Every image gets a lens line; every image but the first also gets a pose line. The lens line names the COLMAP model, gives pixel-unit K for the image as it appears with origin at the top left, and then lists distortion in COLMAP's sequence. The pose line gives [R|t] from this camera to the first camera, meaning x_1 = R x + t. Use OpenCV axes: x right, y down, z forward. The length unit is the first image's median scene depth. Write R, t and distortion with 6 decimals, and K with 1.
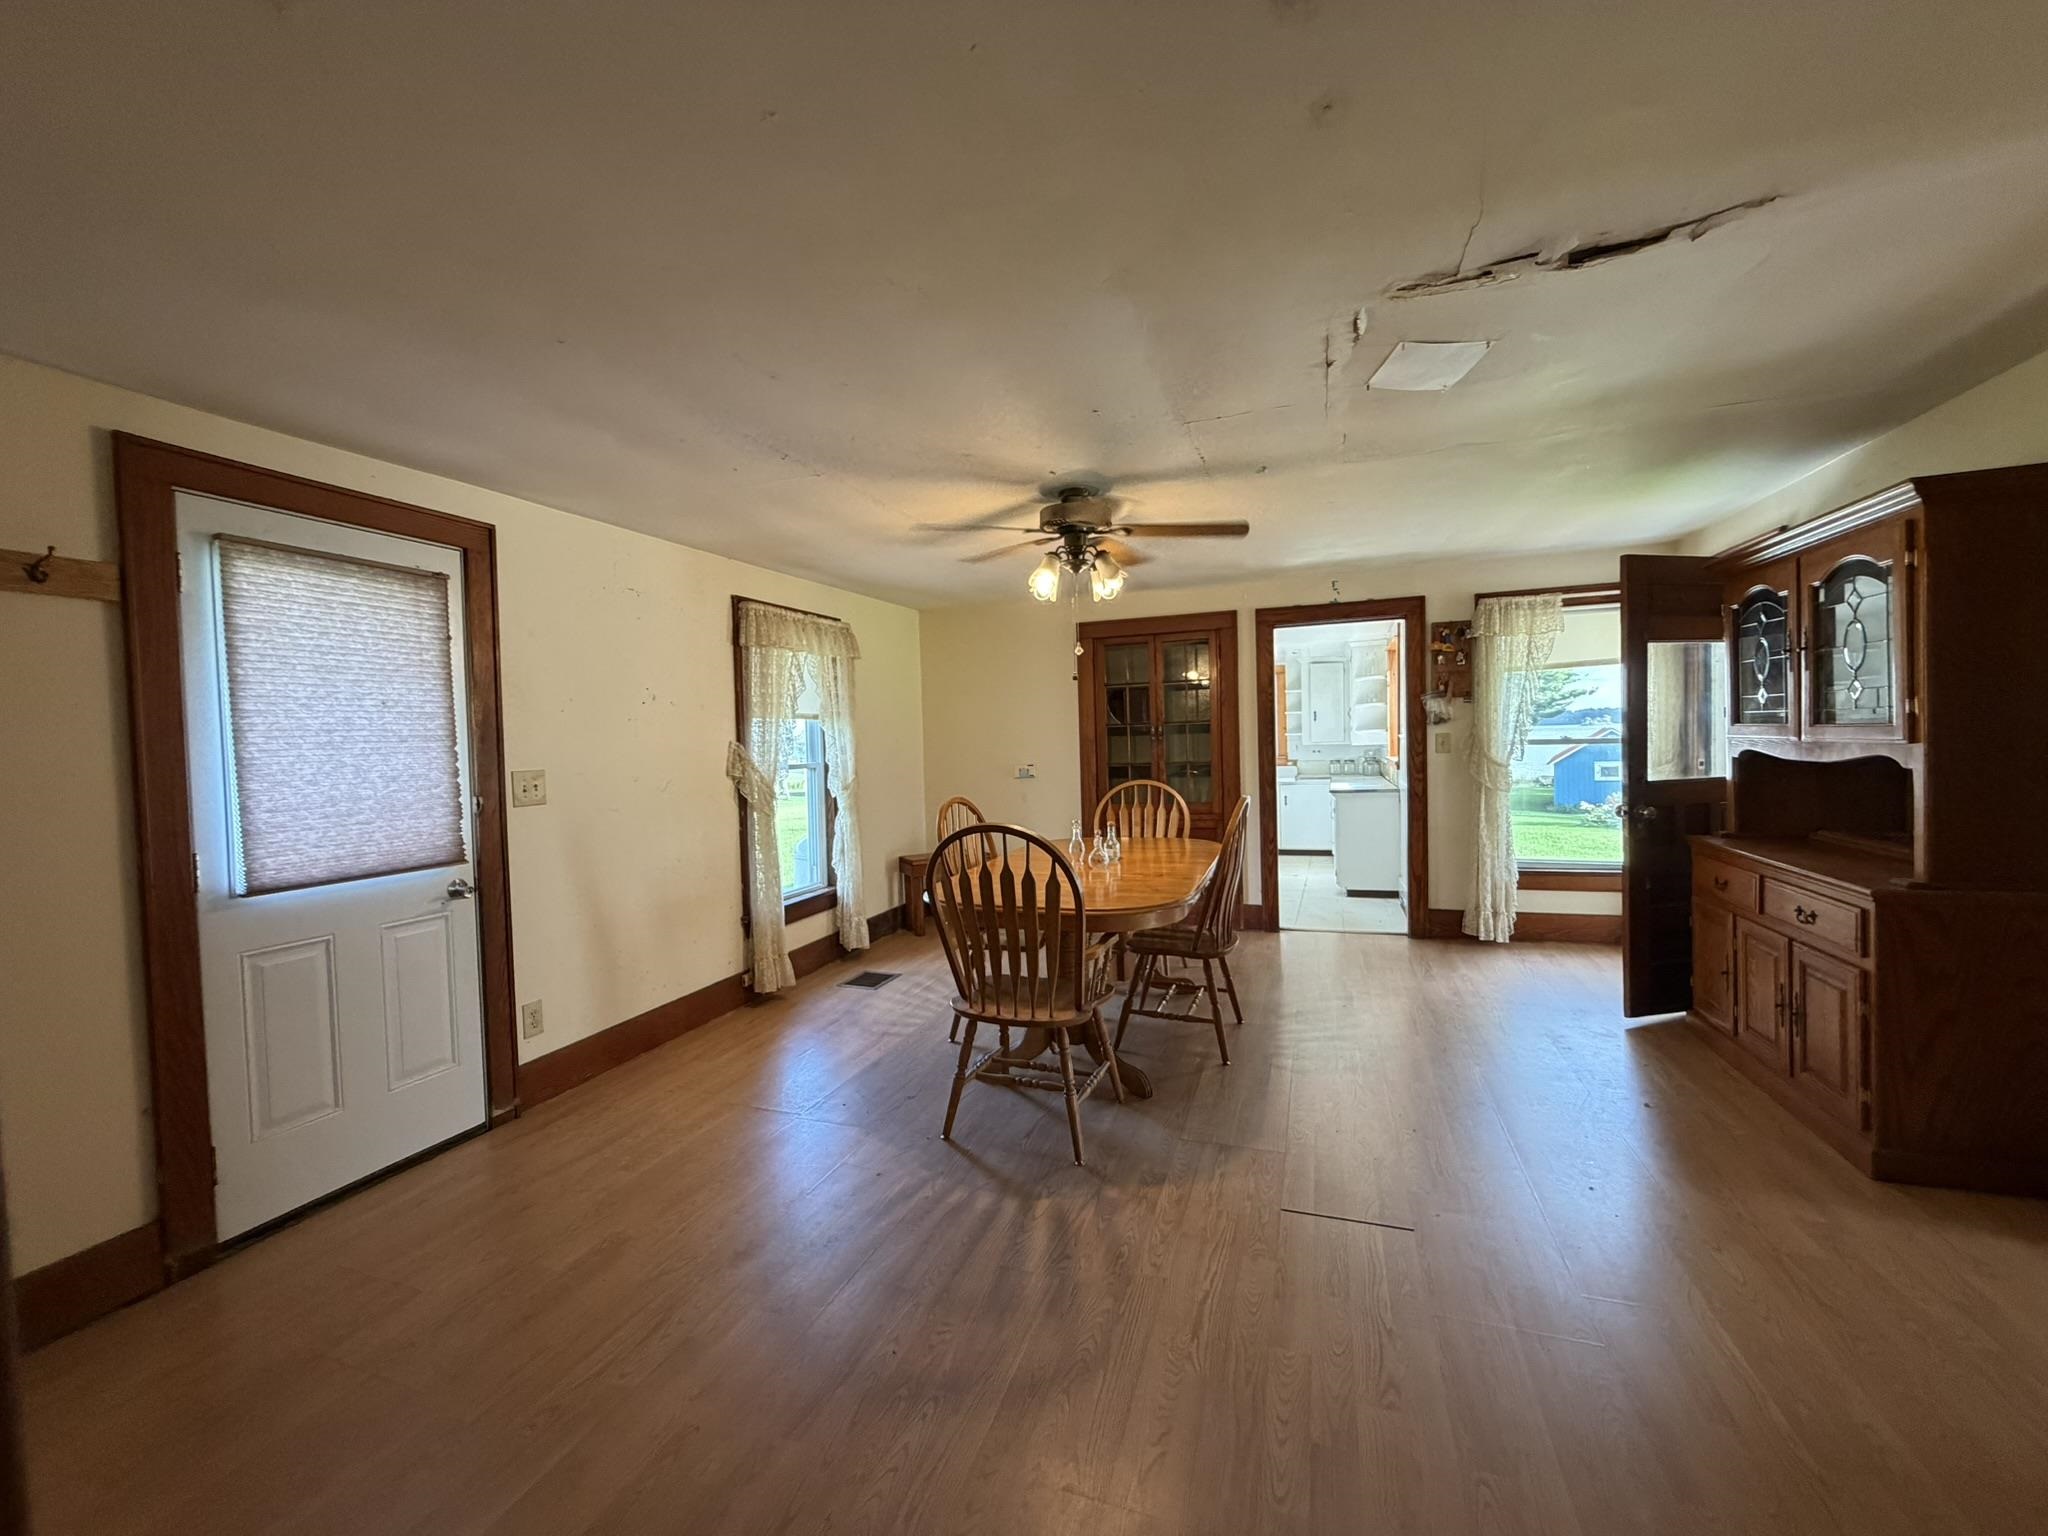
lens RADIAL K [[819.8, 0, 1023.0], [0, 819.8, 764.4], [0, 0, 1]] dist [-0.000870, 0.000277]
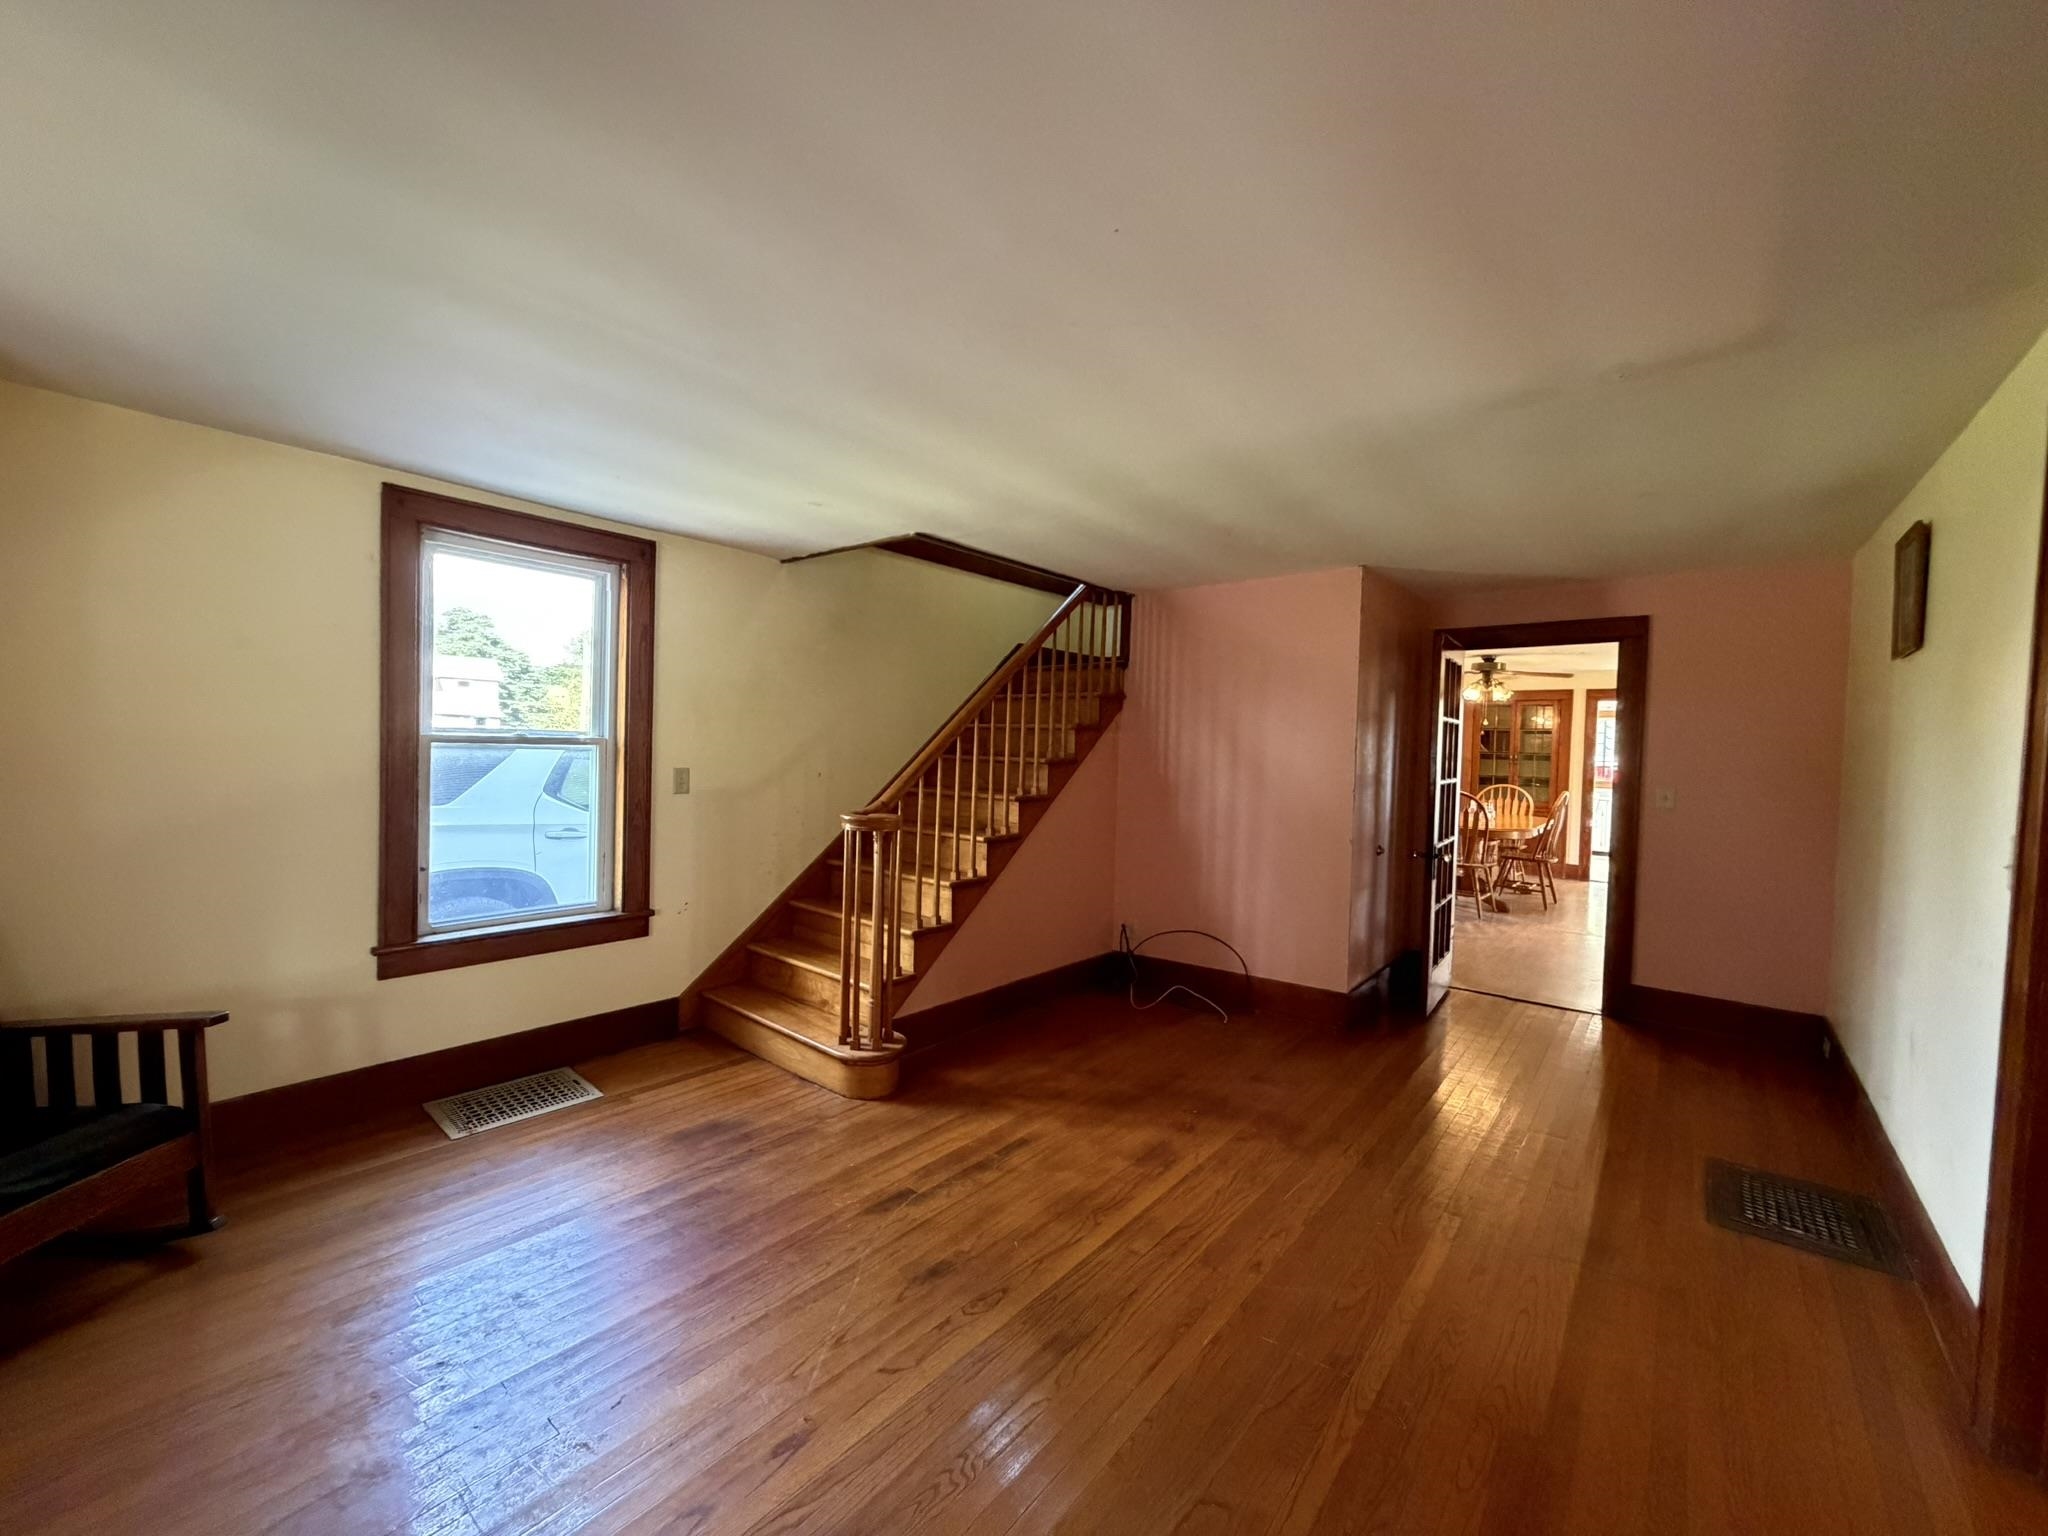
lens RADIAL K [[819.8, 0, 1025.1], [0, 819.8, 760.5], [0, 0, 1]] dist [-0.000870, 0.000277]
pose [[0.937173, 0.065543, -0.342653, -0.228352], [-0.069798, 0.997561, -0.000084, 0.040824], [0.341812, 0.023996, 0.939462, -1.057062]]
